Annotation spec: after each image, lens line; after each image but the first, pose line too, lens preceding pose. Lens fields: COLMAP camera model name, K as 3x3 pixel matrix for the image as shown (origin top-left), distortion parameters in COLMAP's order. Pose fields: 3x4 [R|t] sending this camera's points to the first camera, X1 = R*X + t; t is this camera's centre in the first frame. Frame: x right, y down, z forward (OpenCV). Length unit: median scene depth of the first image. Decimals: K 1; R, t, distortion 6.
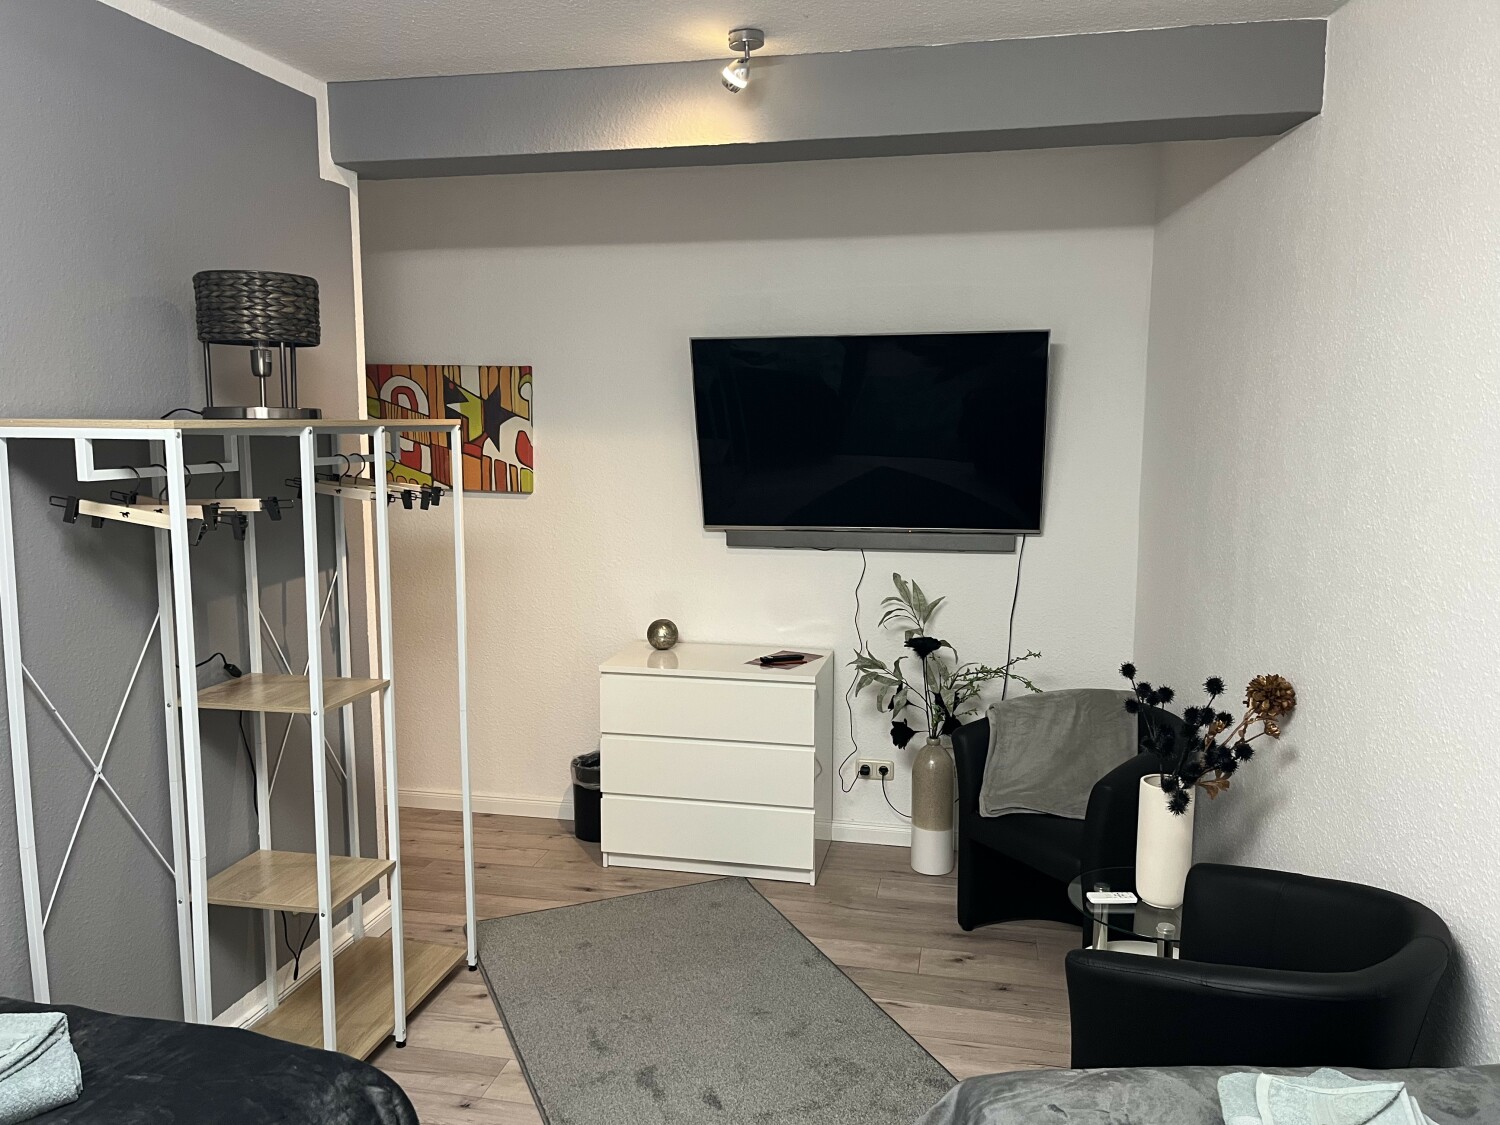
lens RADIAL K [[1132.9, 0, 747.7], [0, 1132.9, 561.9], [0, 0, 1]] dist [0.066748, -0.093792]
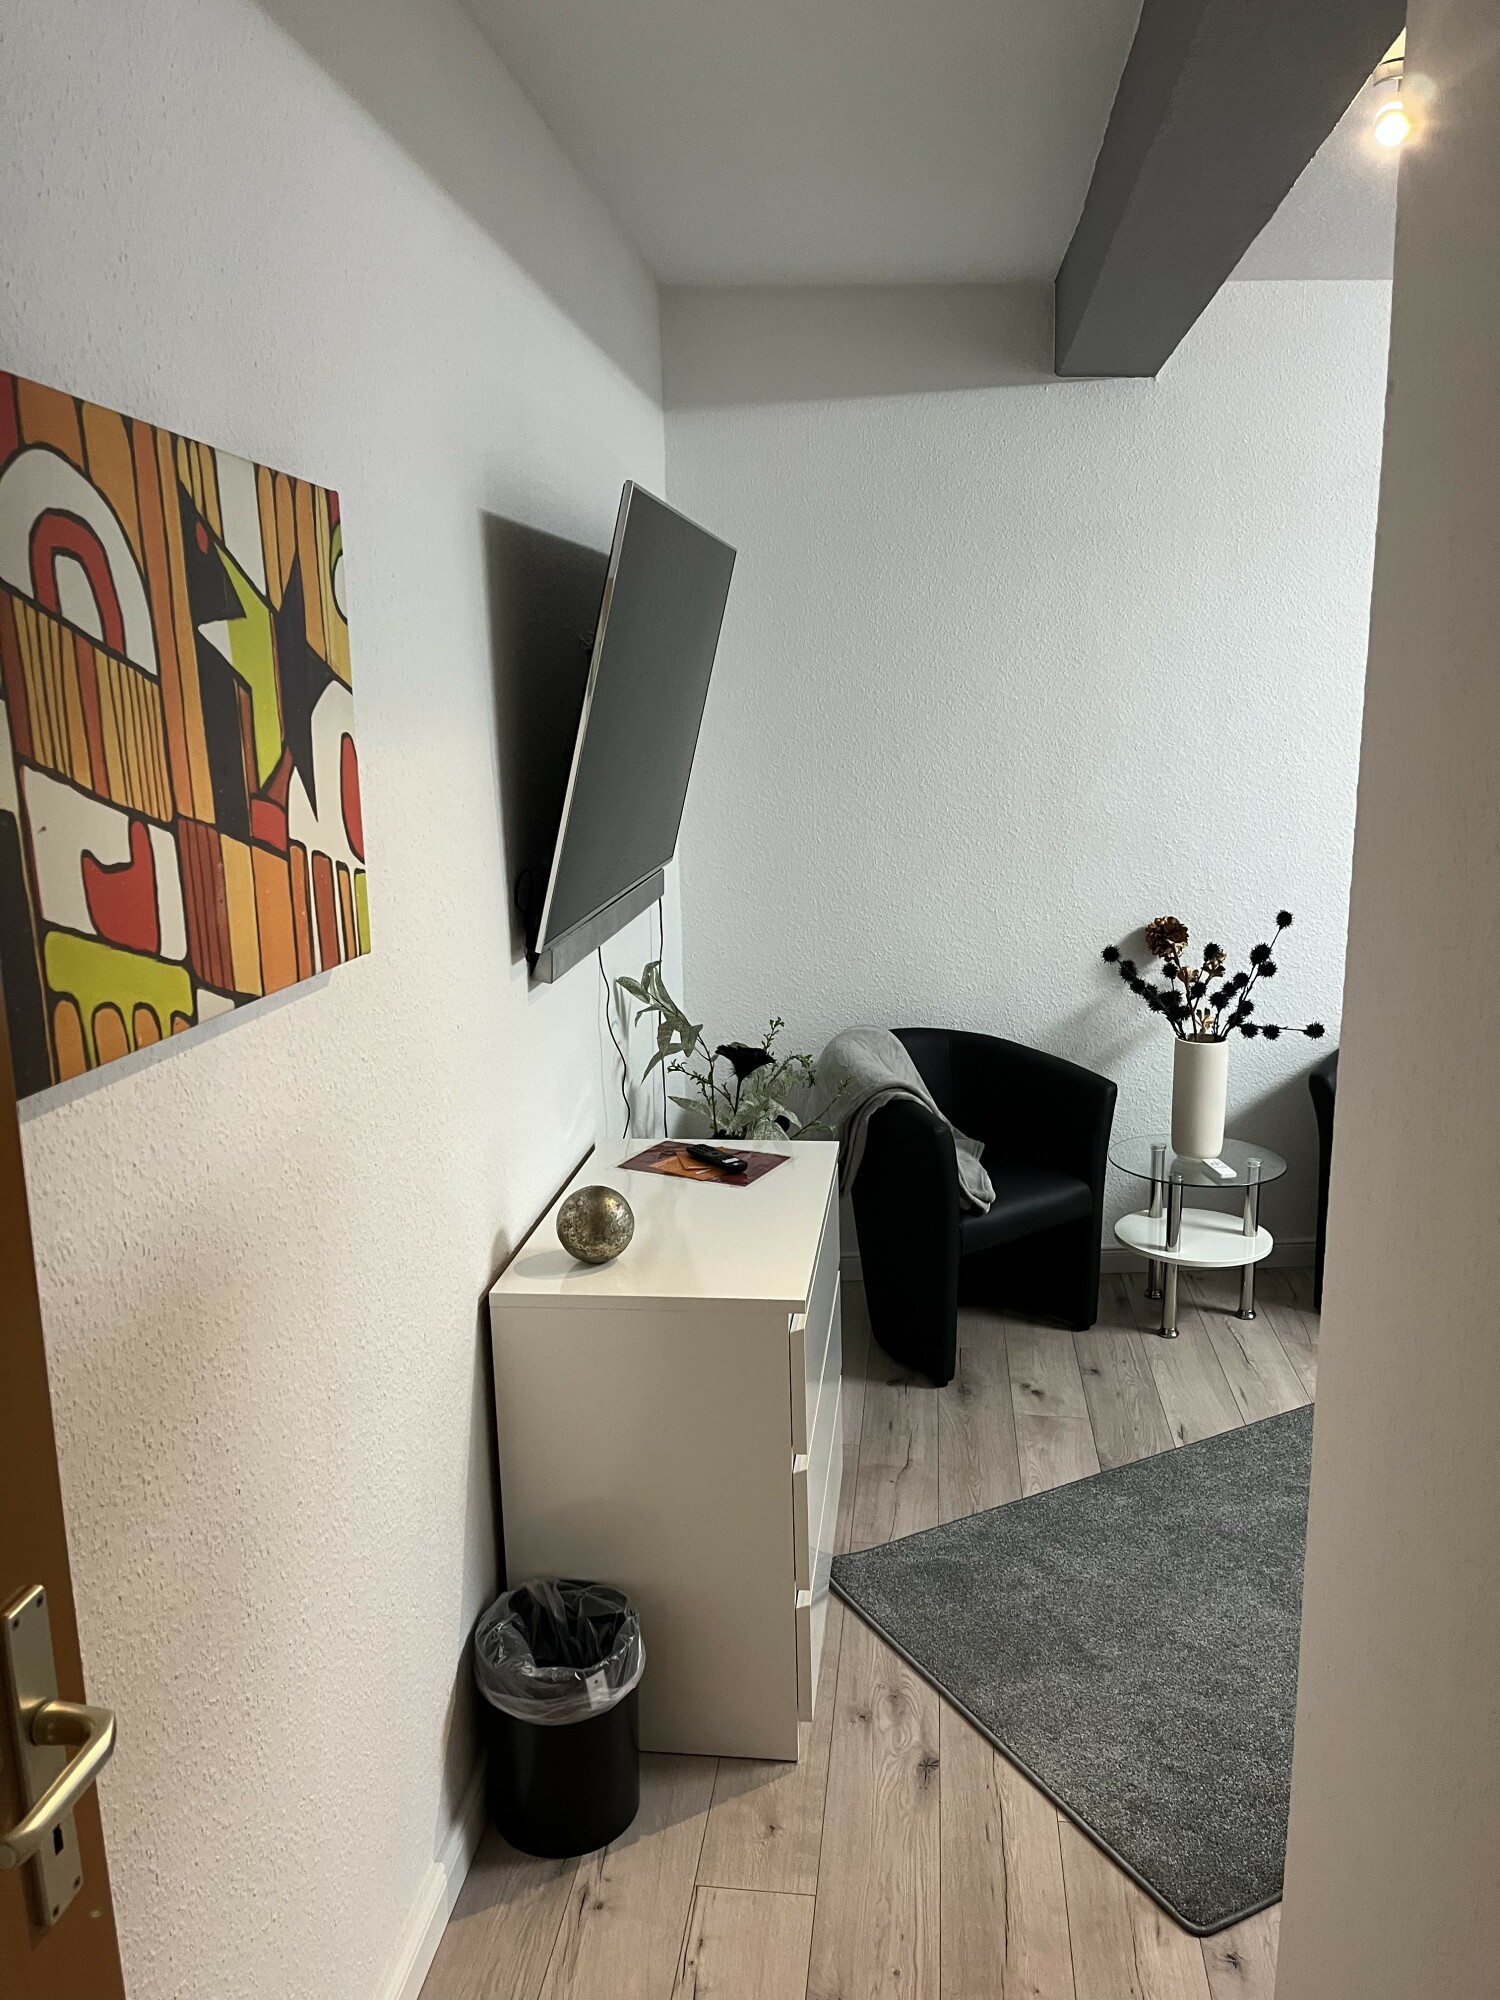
lens RADIAL K [[1510.5, 0, 748.2], [0, 1510.5, 999.0], [0, 0, 1]] dist [0.066748, -0.093792]
pose [[-0.087232, -0.202584, 0.975372, -0.571066], [0.141174, 0.966709, 0.213410, -0.117388], [-0.986134, 0.156313, -0.055728, 0.929885]]
